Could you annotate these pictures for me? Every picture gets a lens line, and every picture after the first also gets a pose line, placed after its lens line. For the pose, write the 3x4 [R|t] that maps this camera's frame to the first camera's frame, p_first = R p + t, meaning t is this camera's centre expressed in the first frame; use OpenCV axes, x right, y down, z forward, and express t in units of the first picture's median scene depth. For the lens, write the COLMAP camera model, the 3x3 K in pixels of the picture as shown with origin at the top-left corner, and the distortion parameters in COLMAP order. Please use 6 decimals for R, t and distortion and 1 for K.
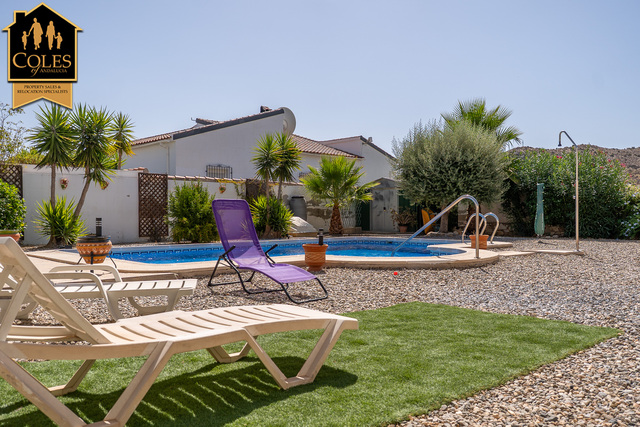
lens RADIAL K [[556.7, 0, 320.0], [0, 556.7, 213.5], [0, 0, 1]] dist [0.006240, 0.006683]
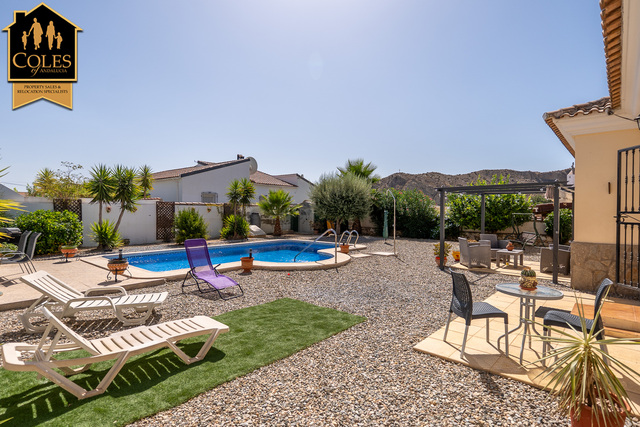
lens RADIAL K [[334.6, 0, 320.0], [0, 334.6, 213.5], [0, 0, 1]] dist [0.000528, -0.000114]
pose [[0.993249, 0.006605, 0.115812, 0.048755], [-0.007637, 0.999935, 0.008472, -0.049048], [-0.115749, -0.009299, 0.993235, -0.062984]]
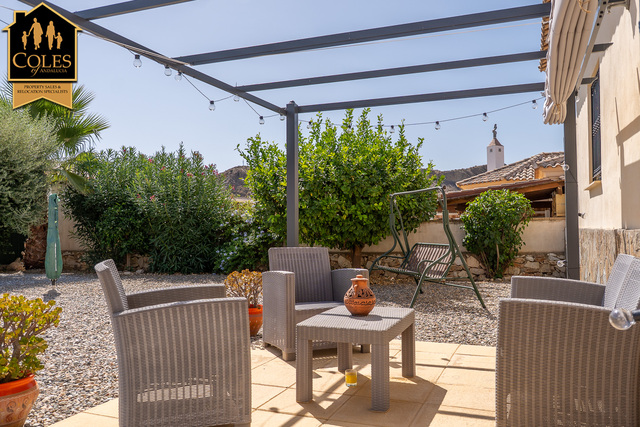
lens RADIAL K [[556.7, 0, 320.0], [0, 556.7, 213.5], [0, 0, 1]] dist [0.006240, 0.006683]
pose [[0.885139, 0.012559, 0.465157, 0.347966], [0.002380, 0.999500, -0.031514, -0.010605], [-0.465321, 0.029001, 0.884667, 0.315900]]
